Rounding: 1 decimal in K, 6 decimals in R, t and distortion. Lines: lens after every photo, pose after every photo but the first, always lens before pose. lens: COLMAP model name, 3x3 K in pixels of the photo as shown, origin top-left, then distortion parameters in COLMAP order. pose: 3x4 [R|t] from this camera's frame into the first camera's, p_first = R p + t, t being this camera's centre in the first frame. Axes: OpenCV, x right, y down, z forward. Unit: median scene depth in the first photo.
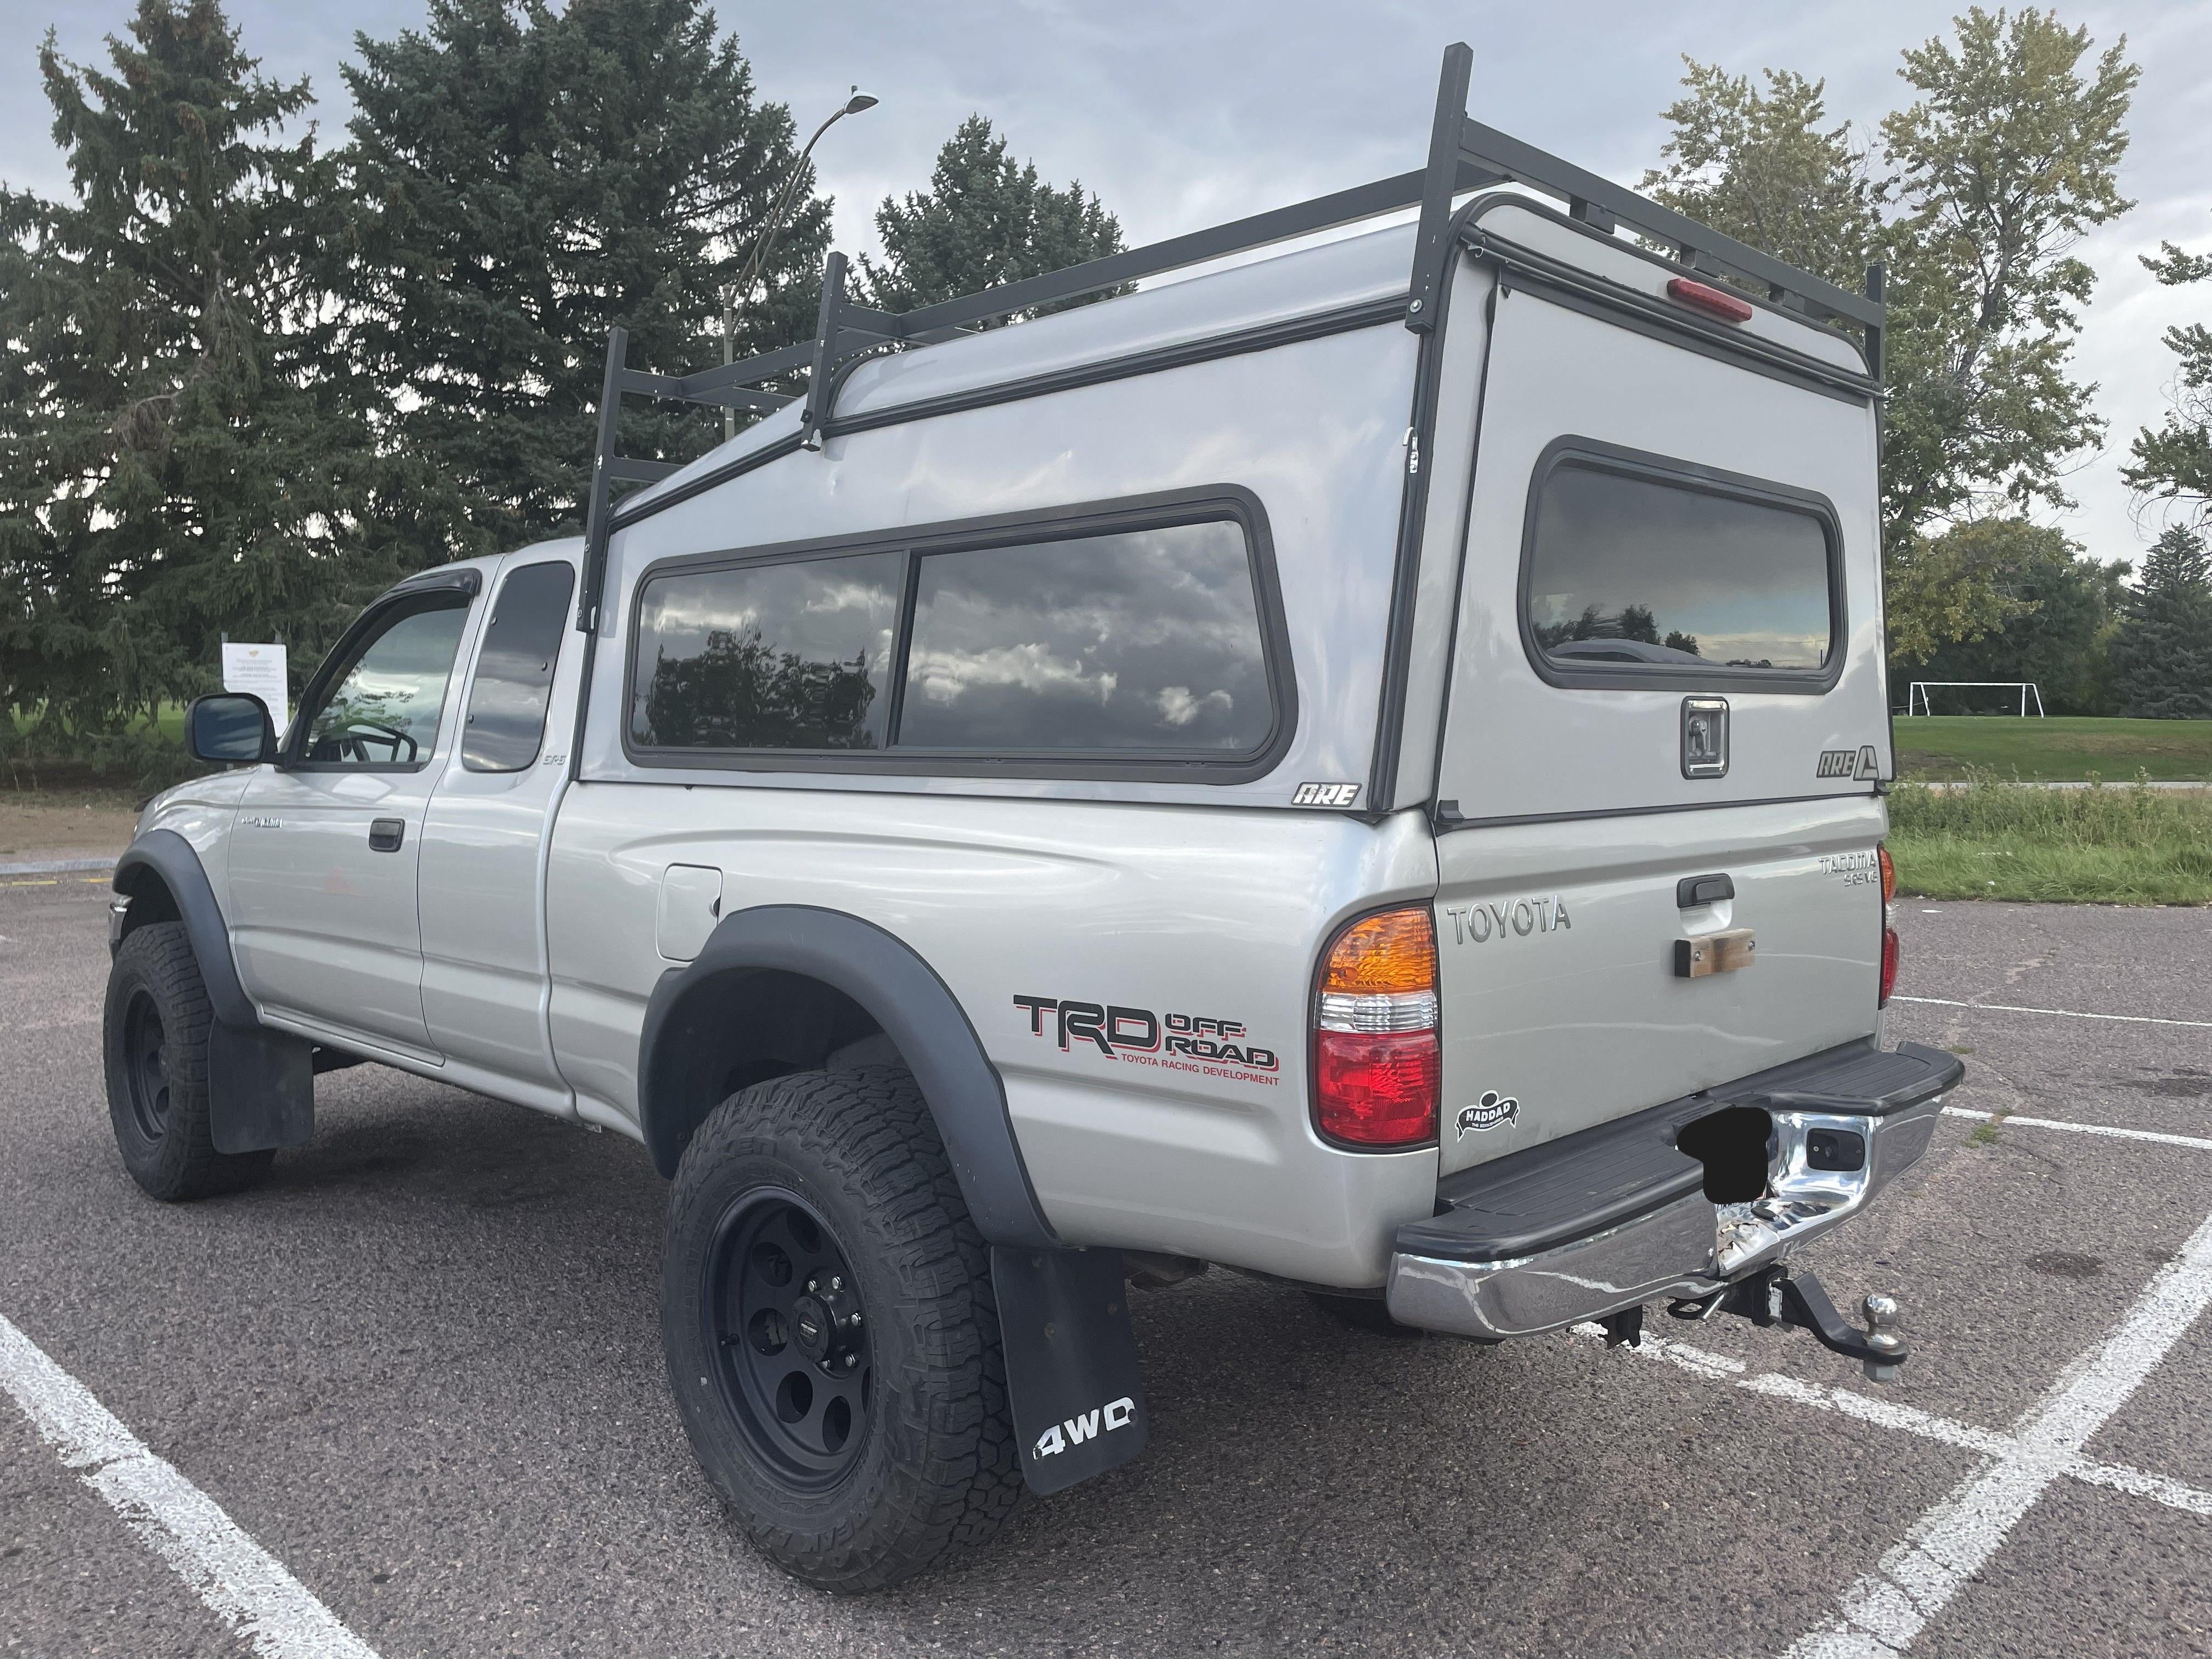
lens RADIAL K [[1671.2, 0, 1092.9], [0, 1671.2, 819.3], [0, 0, 1]] dist [0.078652, -0.104433]
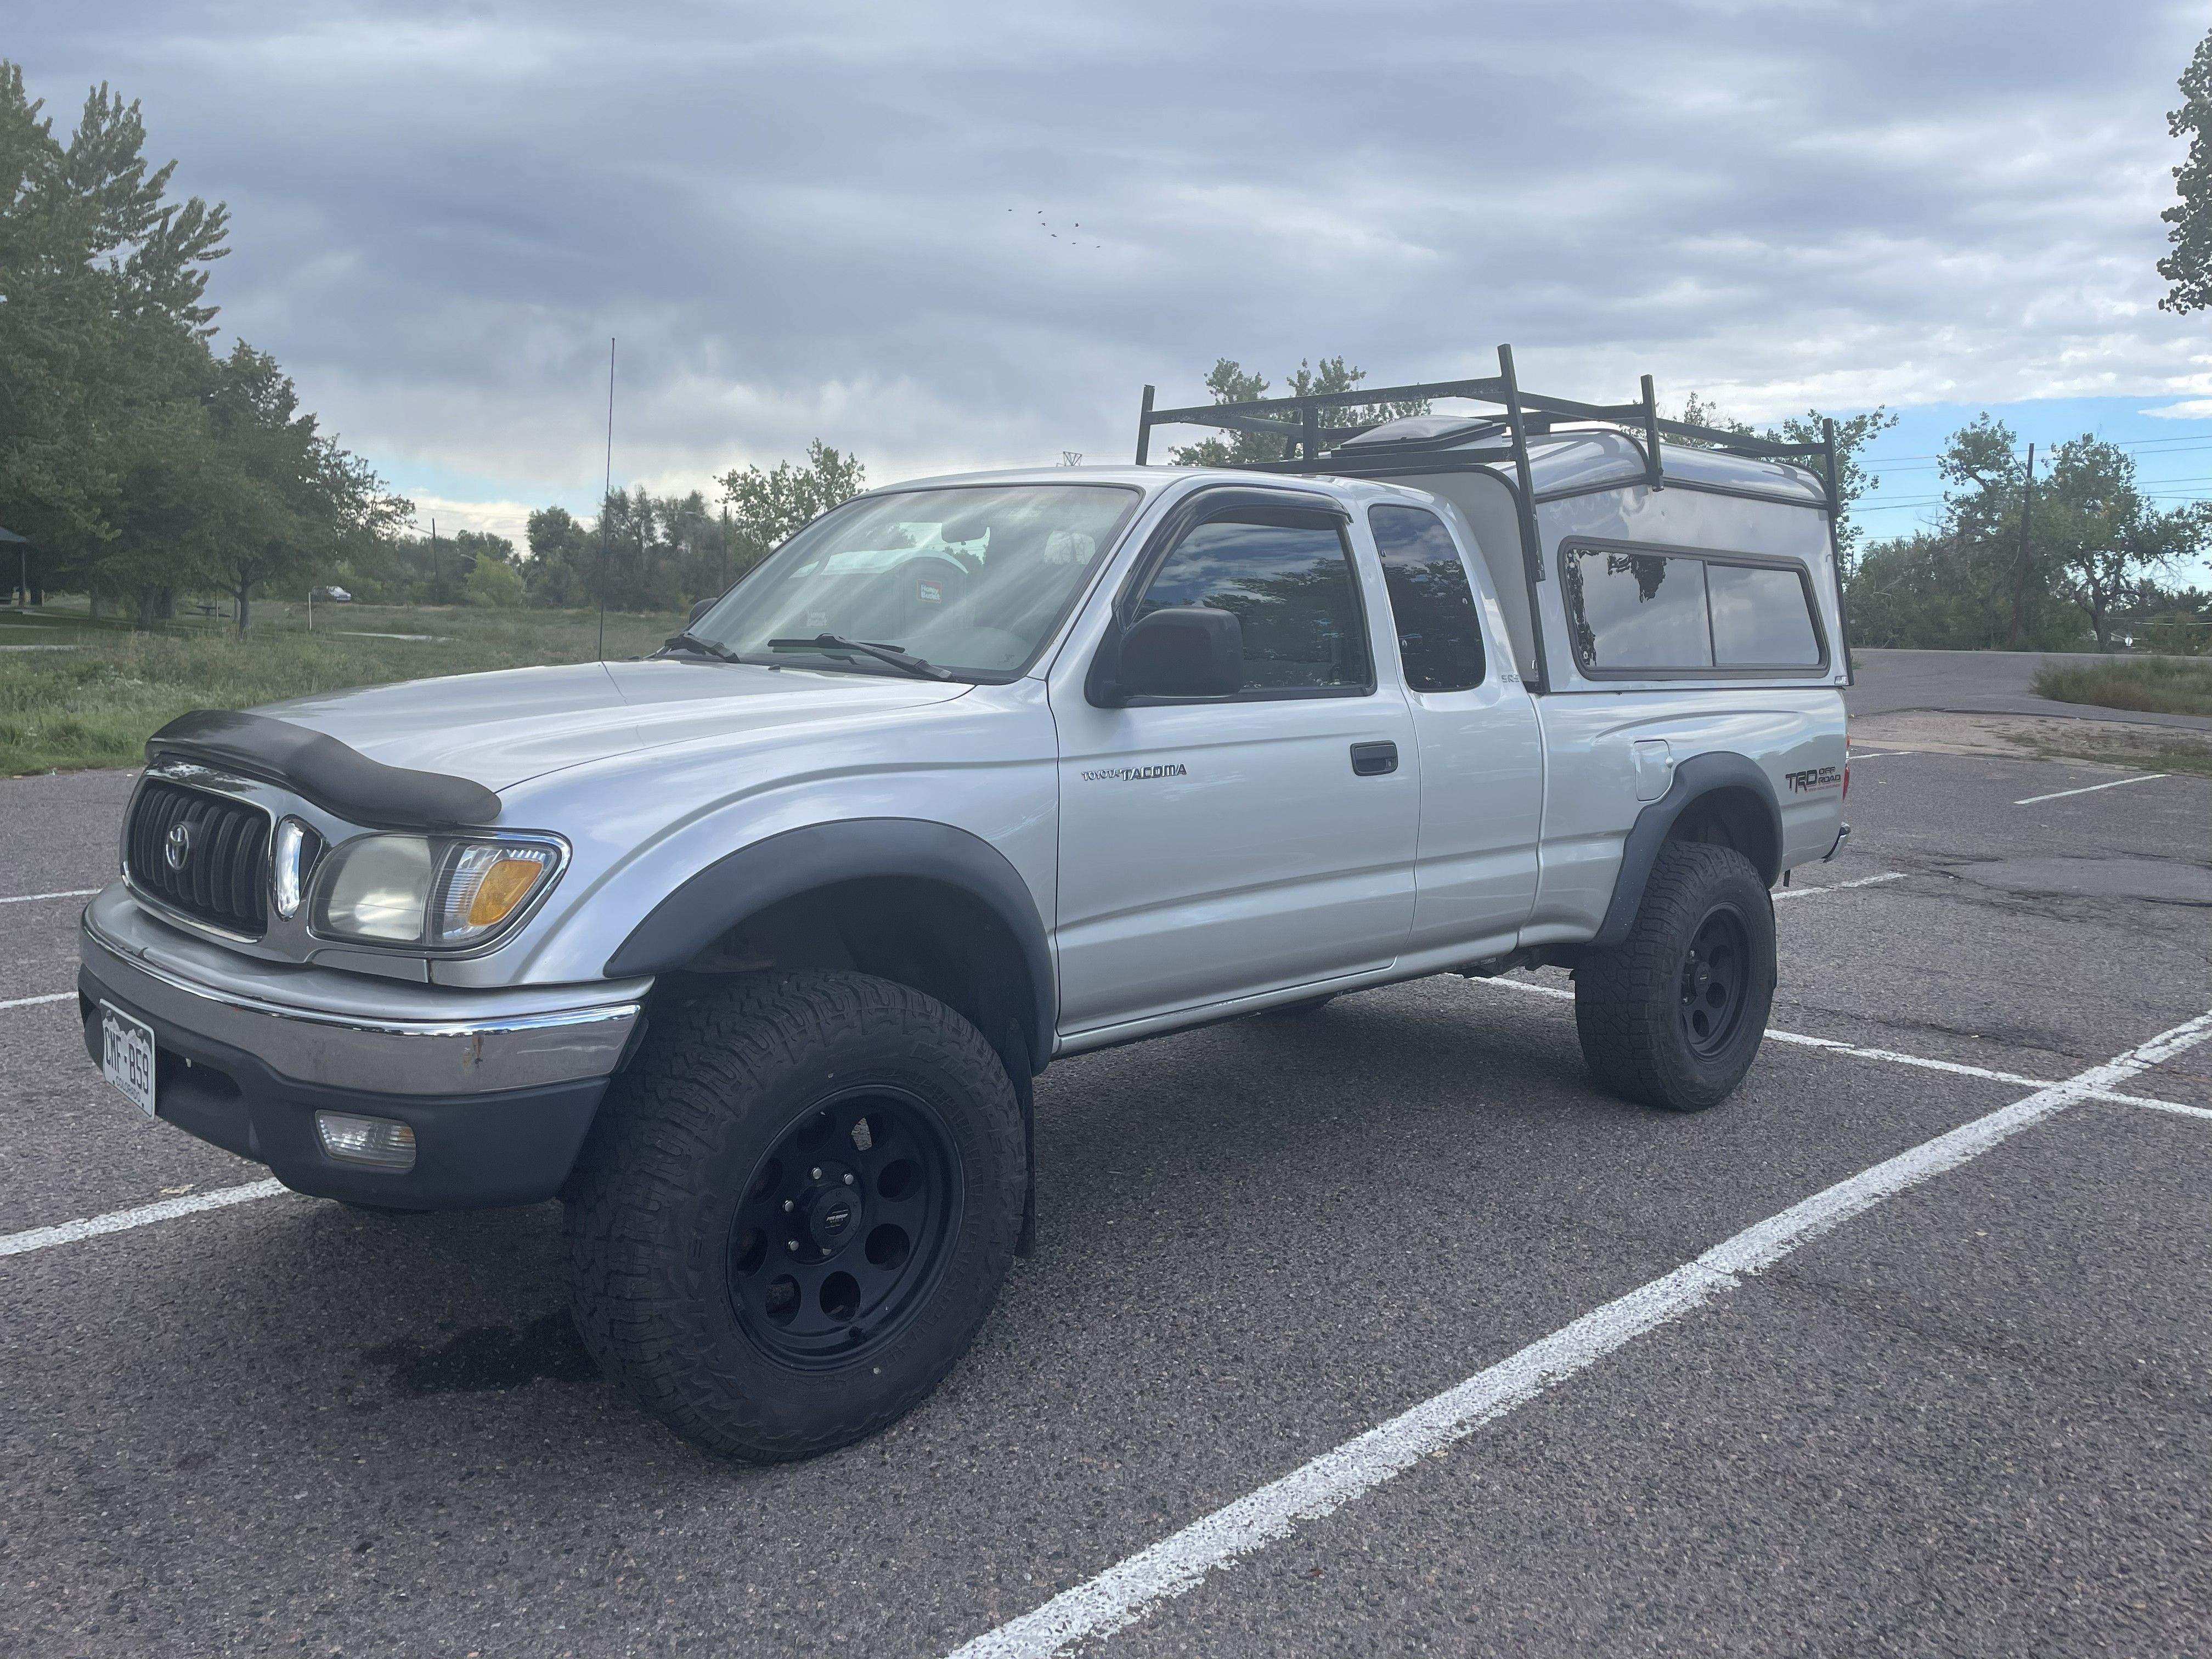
lens RADIAL K [[1671.2, 0, 1110.3], [0, 1671.2, 824.5], [0, 0, 1]] dist [0.078652, -0.104433]
pose [[0.013769, -0.113847, 0.993403, -0.226232], [0.029237, 0.993118, 0.113409, -0.011071], [-0.999478, 0.027483, 0.017003, 0.182156]]
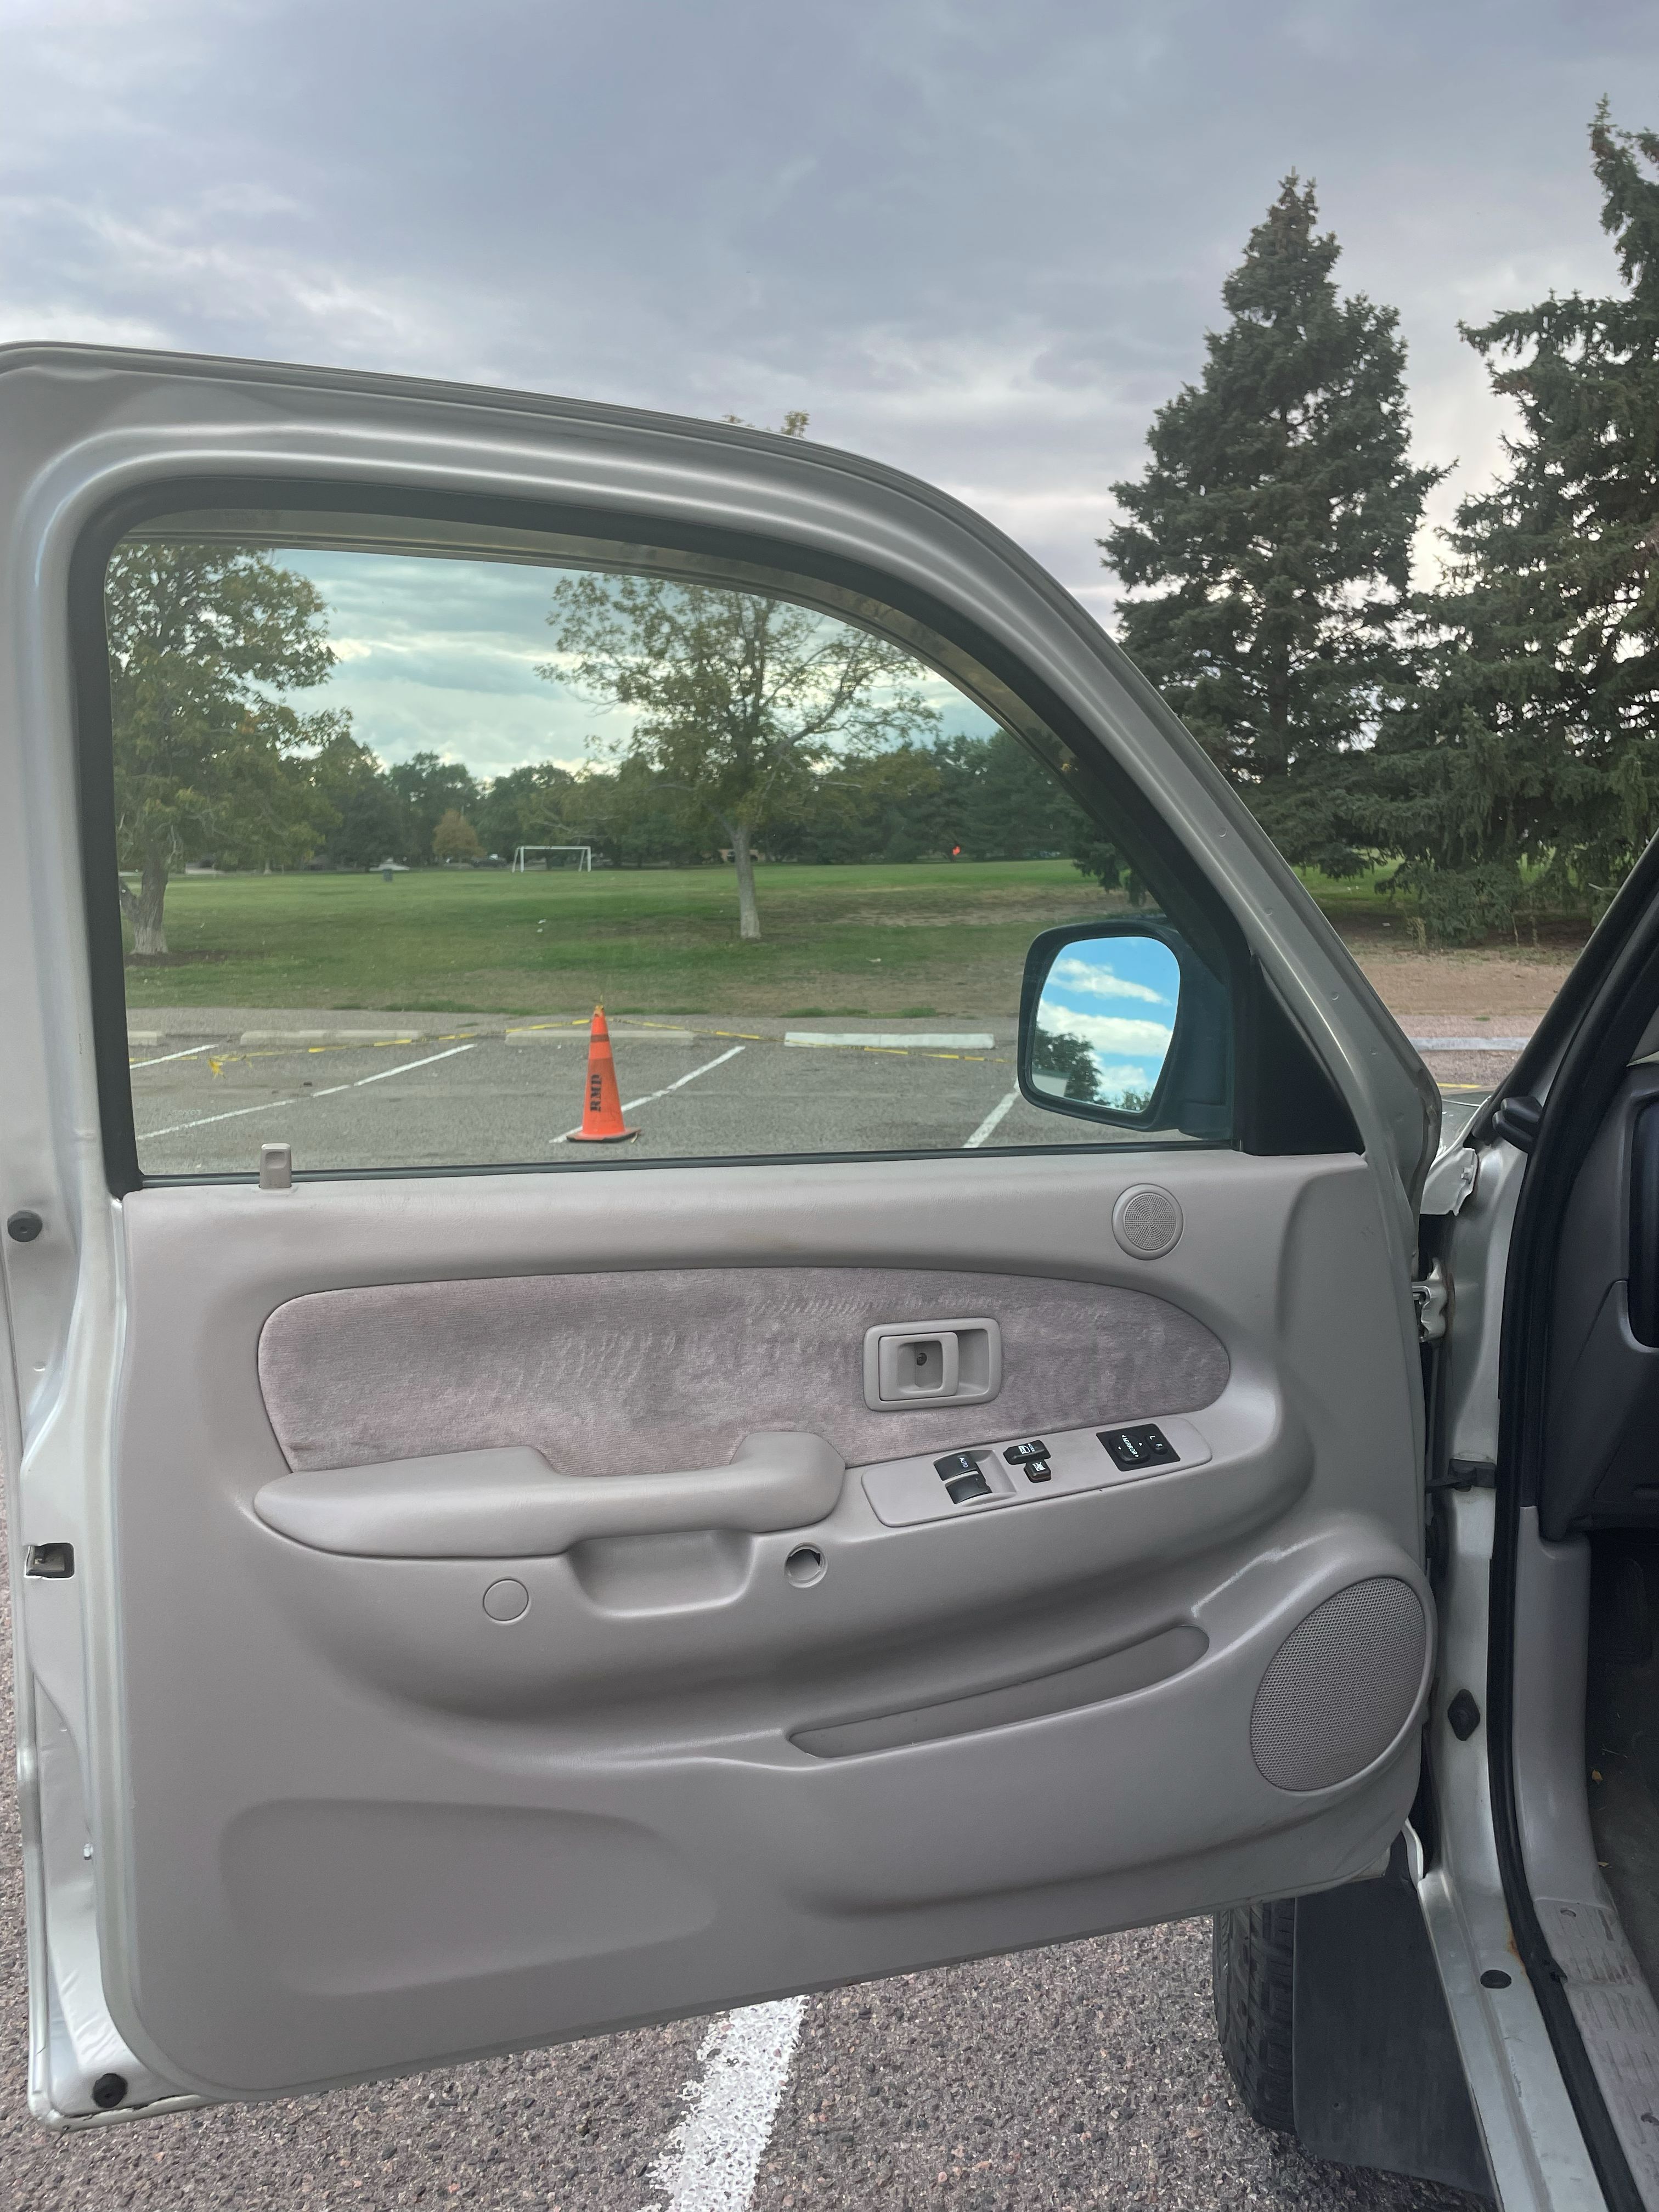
lens RADIAL K [[1671.2, 0, 860.6], [0, 1671.2, 1108.5], [0, 0, 1]] dist [0.078652, -0.104433]
pose [[0.568403, 0.096411, -0.817082, -0.052539], [-0.023066, 0.994587, 0.101310, -0.013199], [0.822427, -0.038738, 0.567550, 0.141231]]
